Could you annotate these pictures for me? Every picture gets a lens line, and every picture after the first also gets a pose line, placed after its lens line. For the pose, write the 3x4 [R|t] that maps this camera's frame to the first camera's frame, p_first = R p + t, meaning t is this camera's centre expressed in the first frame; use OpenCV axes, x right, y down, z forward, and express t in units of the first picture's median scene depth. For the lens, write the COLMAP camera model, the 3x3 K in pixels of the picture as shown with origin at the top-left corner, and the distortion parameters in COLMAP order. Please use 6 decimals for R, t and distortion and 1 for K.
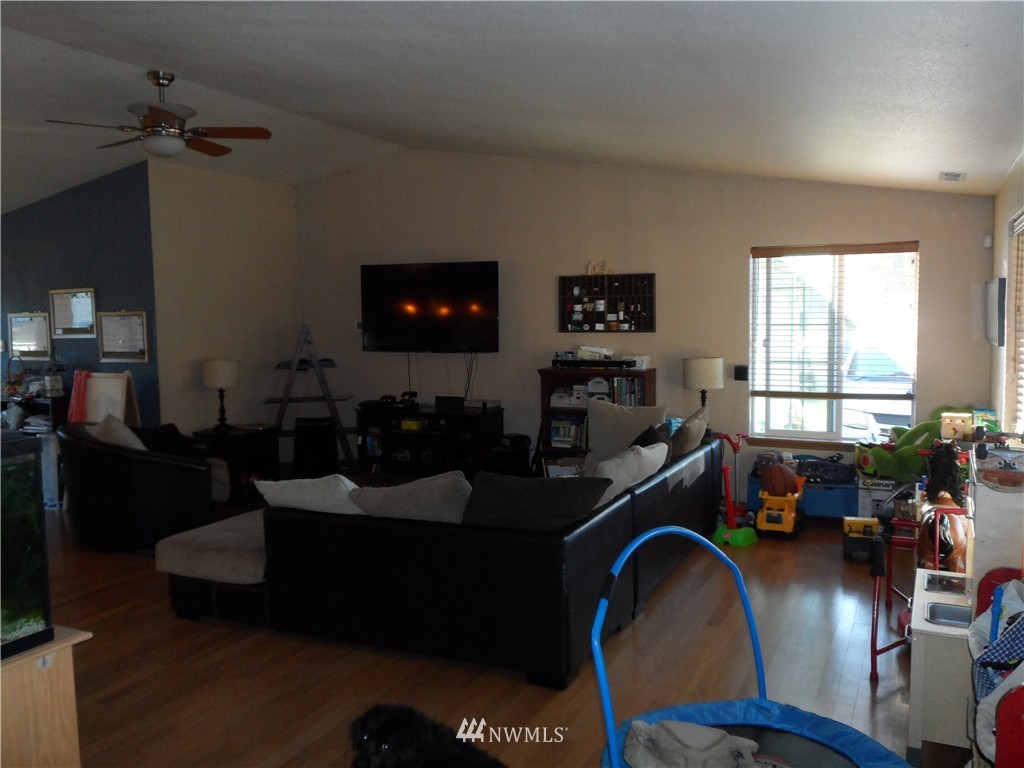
lens RADIAL K [[843.3, 0, 508.7], [0, 843.3, 389.5], [0, 0, 1]] dist [-0.001845, -0.029723]
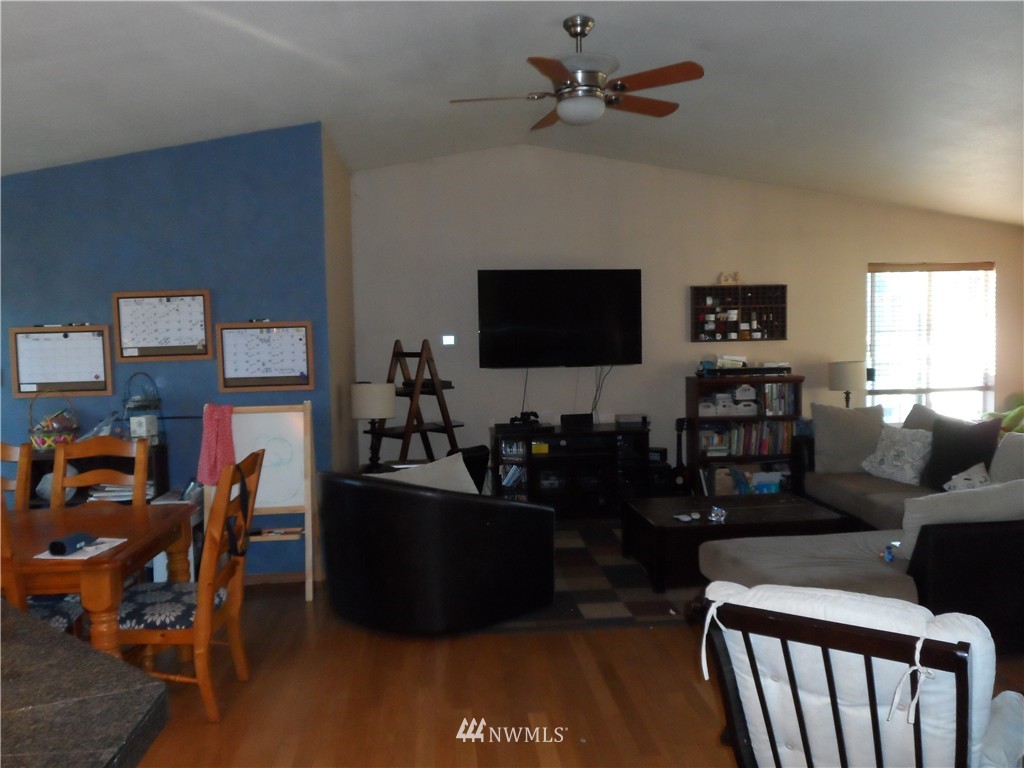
lens RADIAL K [[843.3, 0, 511.5], [0, 843.3, 380.1], [0, 0, 1]] dist [-0.001845, -0.029723]
pose [[0.863200, -0.037533, 0.503464, -0.644989], [0.058046, 0.997998, -0.025122, -0.010752], [-0.501513, 0.050909, 0.863651, 0.253201]]
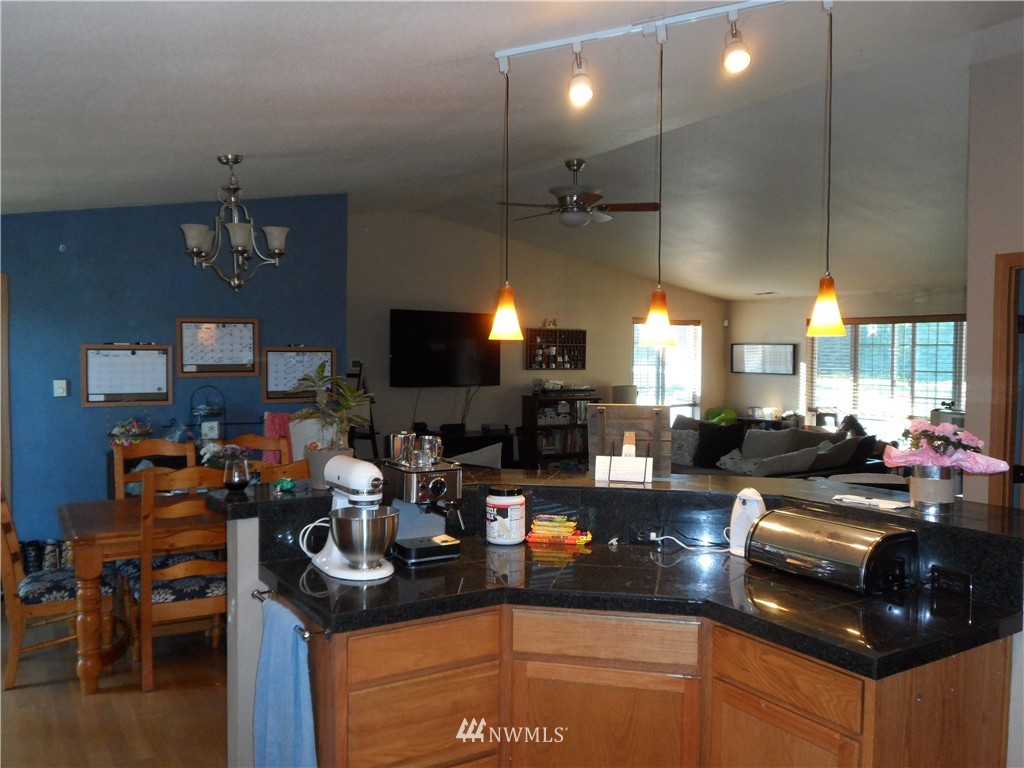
lens RADIAL K [[843.3, 0, 514.1], [0, 843.3, 384.4], [0, 0, 1]] dist [-0.001845, -0.029723]
pose [[0.535905, -0.013919, 0.844164, -1.112240], [0.061453, 0.997855, -0.022560, -0.016317], [-0.842039, 0.063967, 0.535610, 0.307737]]
